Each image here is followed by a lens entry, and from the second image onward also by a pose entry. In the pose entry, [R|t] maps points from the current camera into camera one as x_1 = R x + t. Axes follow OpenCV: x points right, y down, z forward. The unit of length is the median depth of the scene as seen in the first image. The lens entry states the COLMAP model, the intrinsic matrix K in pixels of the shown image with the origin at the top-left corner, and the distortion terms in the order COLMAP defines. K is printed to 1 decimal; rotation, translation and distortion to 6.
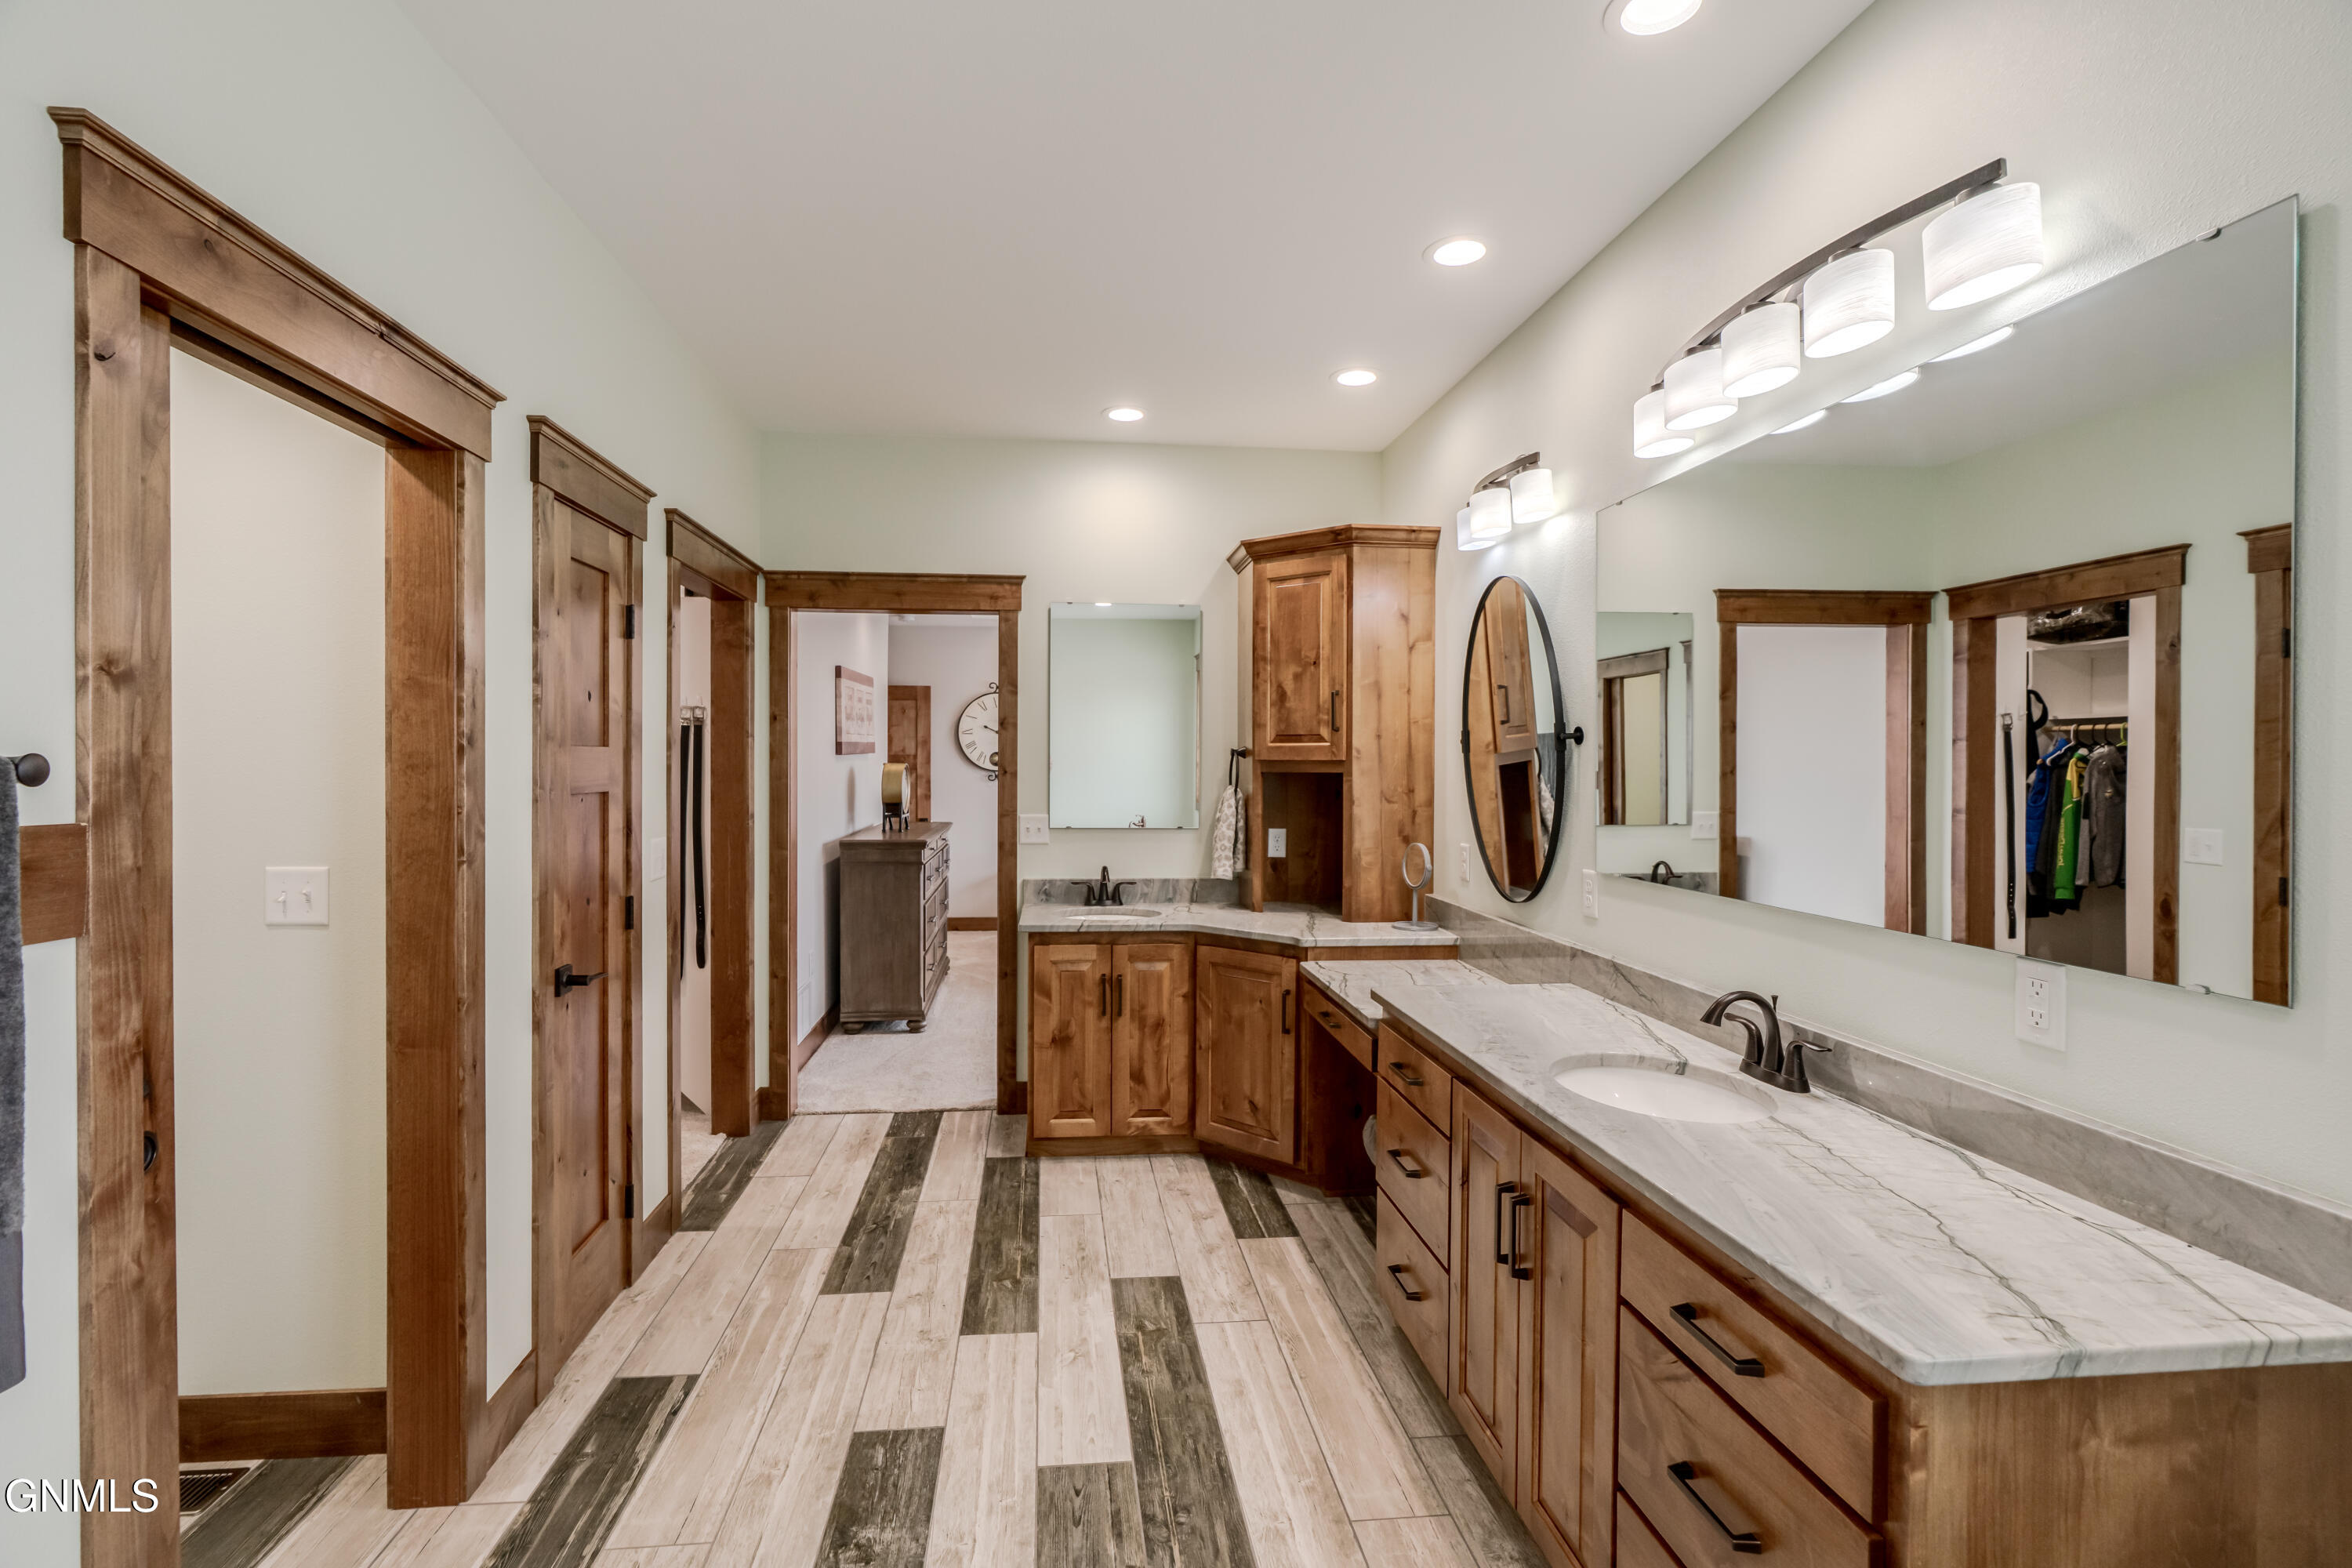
lens RADIAL K [[1101.7, 0, 1187.5], [0, 1101.7, 728.4], [0, 0, 1]] dist [-0.002229, 0.000461]
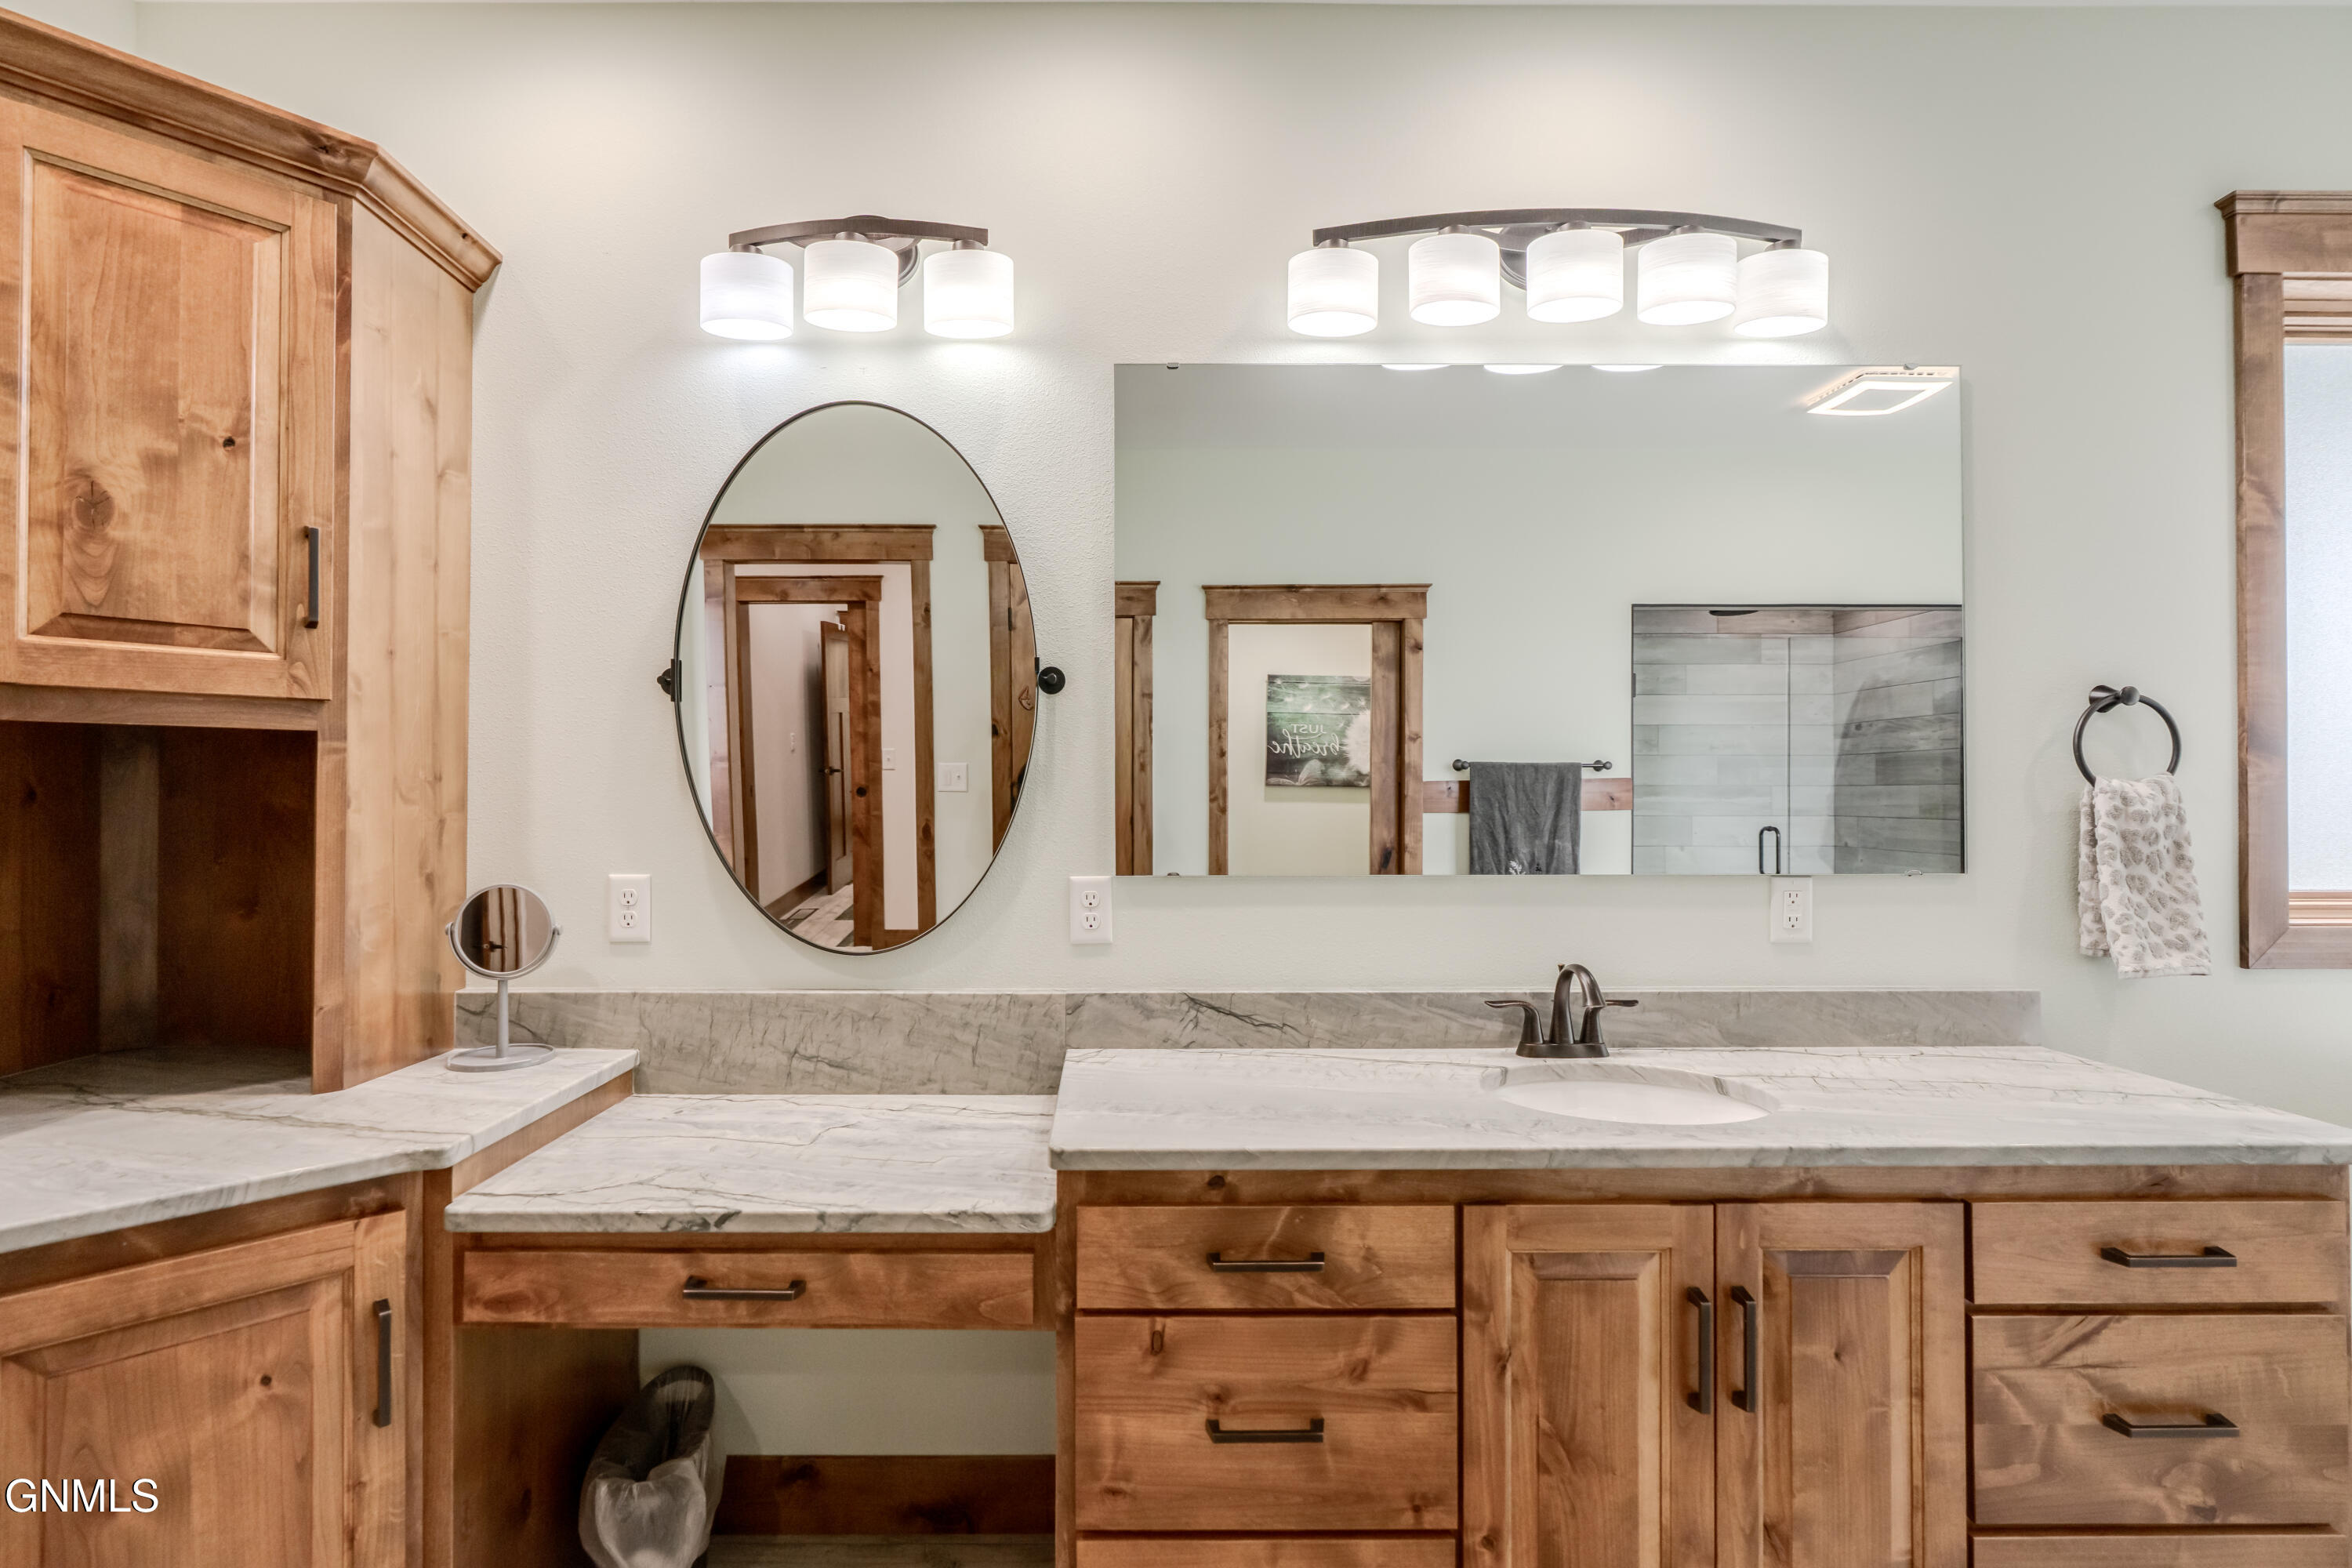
lens RADIAL K [[1077.7, 0, 1169.0], [0, 1077.7, 765.3], [0, 0, 1]] dist [-0.000863, -0.000214]
pose [[0.088489, 0.022499, 0.995823, -0.229187], [-0.035601, 0.999178, -0.019411, 0.049195], [-0.995441, -0.033734, 0.089217, 0.647254]]
